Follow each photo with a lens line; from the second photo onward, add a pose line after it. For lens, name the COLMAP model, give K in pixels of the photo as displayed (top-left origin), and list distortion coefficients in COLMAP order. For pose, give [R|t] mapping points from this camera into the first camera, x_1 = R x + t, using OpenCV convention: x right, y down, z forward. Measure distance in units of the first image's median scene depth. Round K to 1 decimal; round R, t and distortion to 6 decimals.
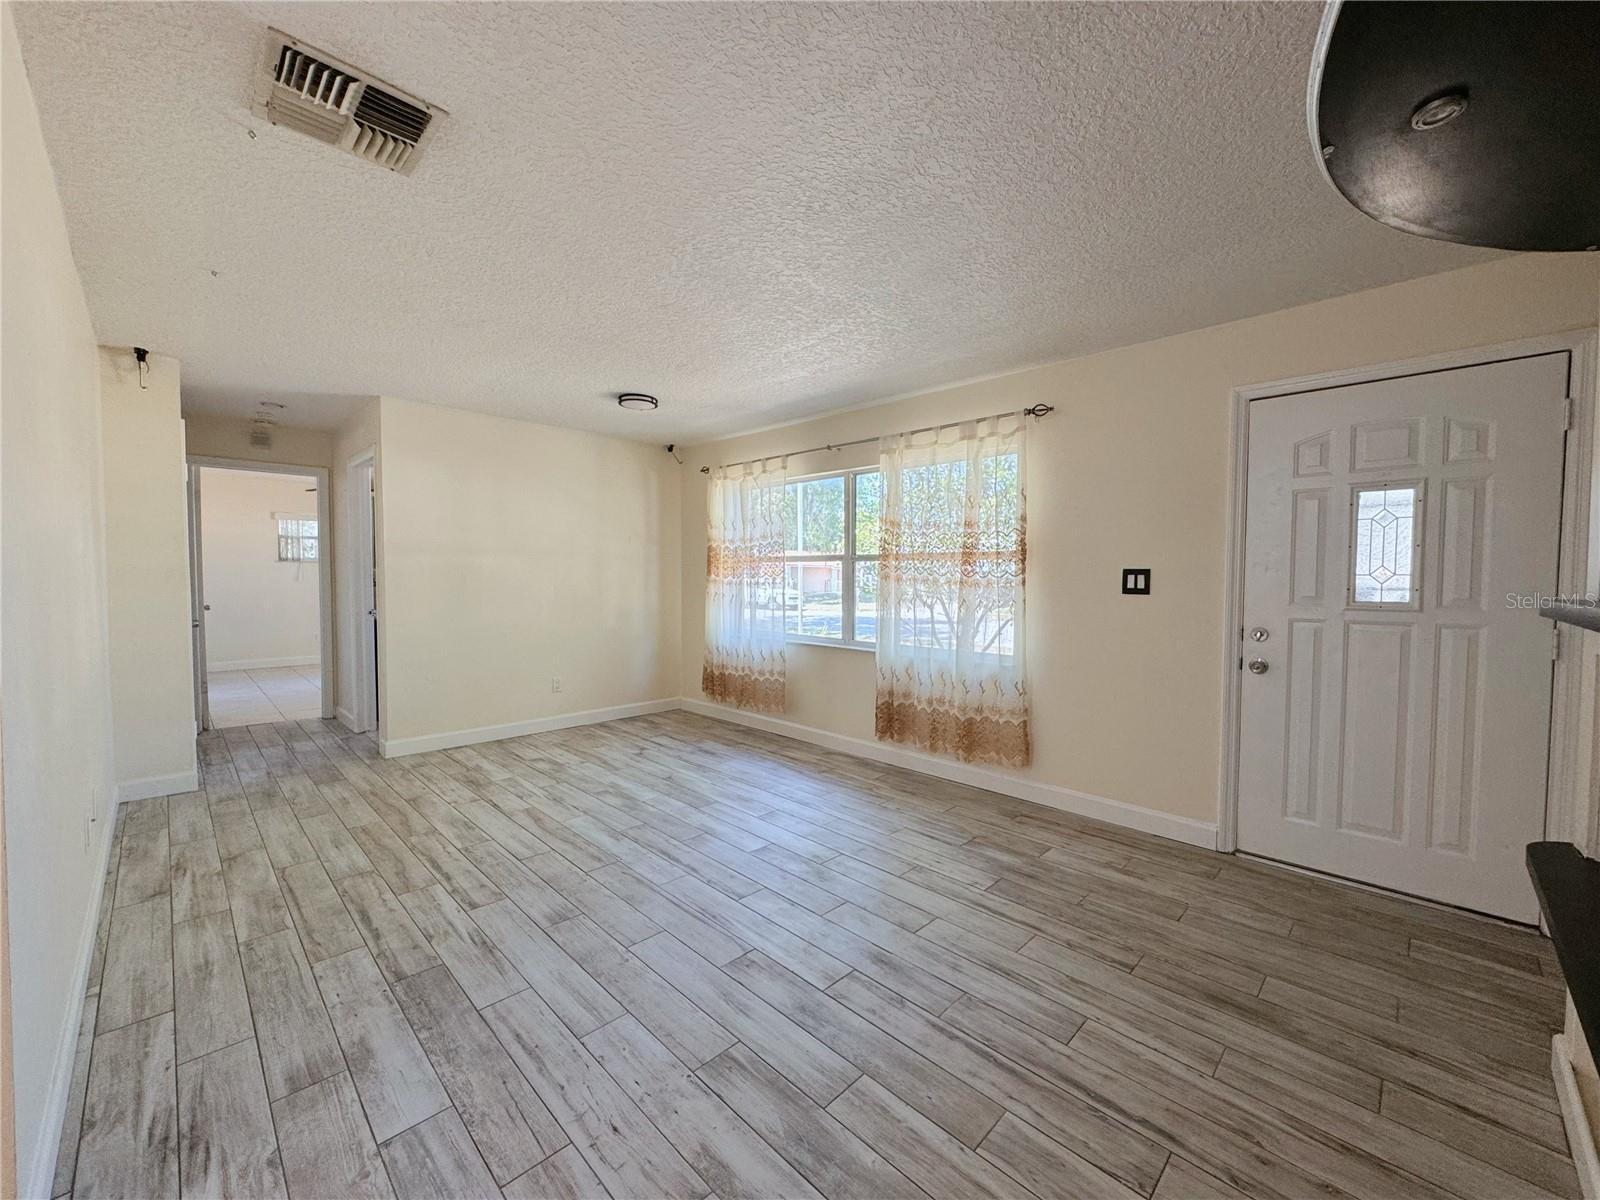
lens RADIAL K [[636.9, 0, 801.5], [0, 636.9, 598.9], [0, 0, 1]] dist [-0.002022, 0.000027]
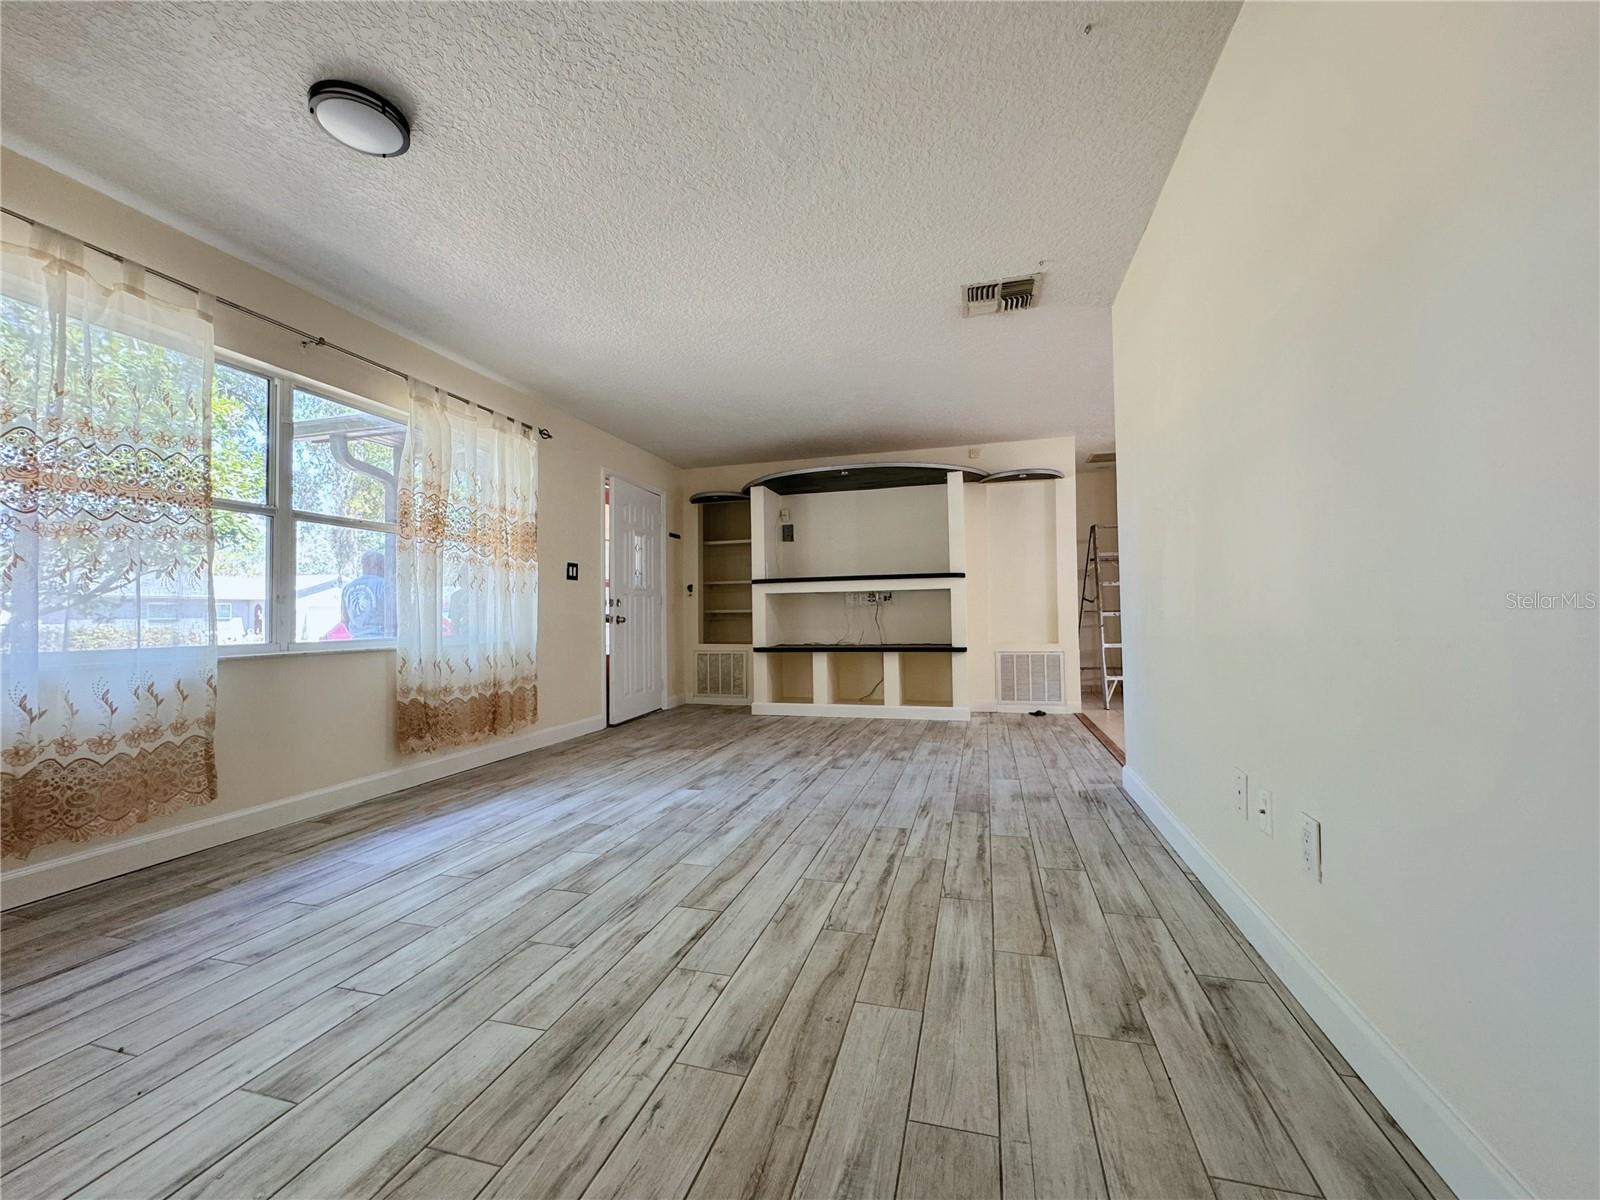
lens RADIAL K [[637.9, 0, 800.9], [0, 637.9, 601.3], [0, 0, 1]] dist [-0.001538, -0.000074]
pose [[-0.482387, 0.019476, 0.875742, -1.131778], [0.043494, 0.999052, 0.001739, 0.069128], [-0.874878, 0.038929, -0.482776, 1.351993]]
